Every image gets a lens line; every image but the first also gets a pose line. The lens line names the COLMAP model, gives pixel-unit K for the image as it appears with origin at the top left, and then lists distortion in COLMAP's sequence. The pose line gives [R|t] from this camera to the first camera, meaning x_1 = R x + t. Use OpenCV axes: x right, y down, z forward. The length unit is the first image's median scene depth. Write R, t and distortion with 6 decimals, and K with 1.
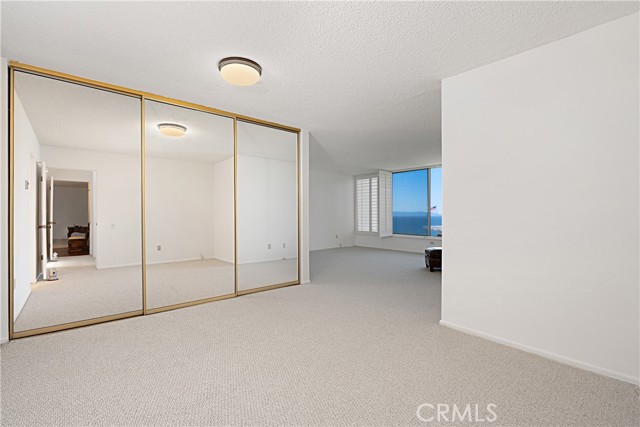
lens RADIAL K [[292.7, 0, 319.4], [0, 292.7, 214.6], [0, 0, 1]] dist [-0.000290, -0.000199]
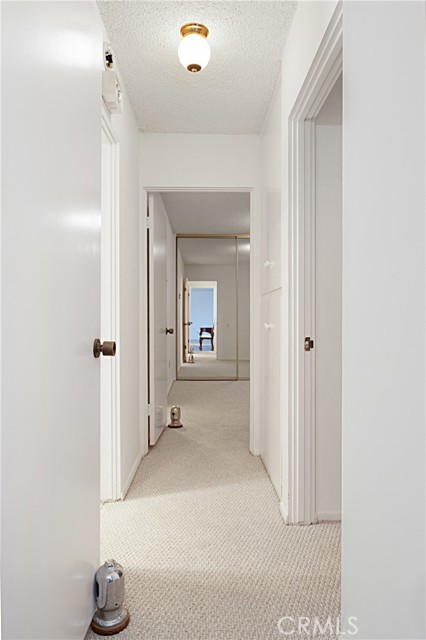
lens RADIAL K [[438.2, 0, 213.0], [0, 438.2, 319.3], [0, 0, 1]] dist [0.000032, 0.000000]
pose [[0.778503, 0.005594, -0.627617, 0.287284], [-0.001584, 0.999975, 0.006947, -0.000954], [0.627639, -0.004415, 0.778492, -0.337962]]
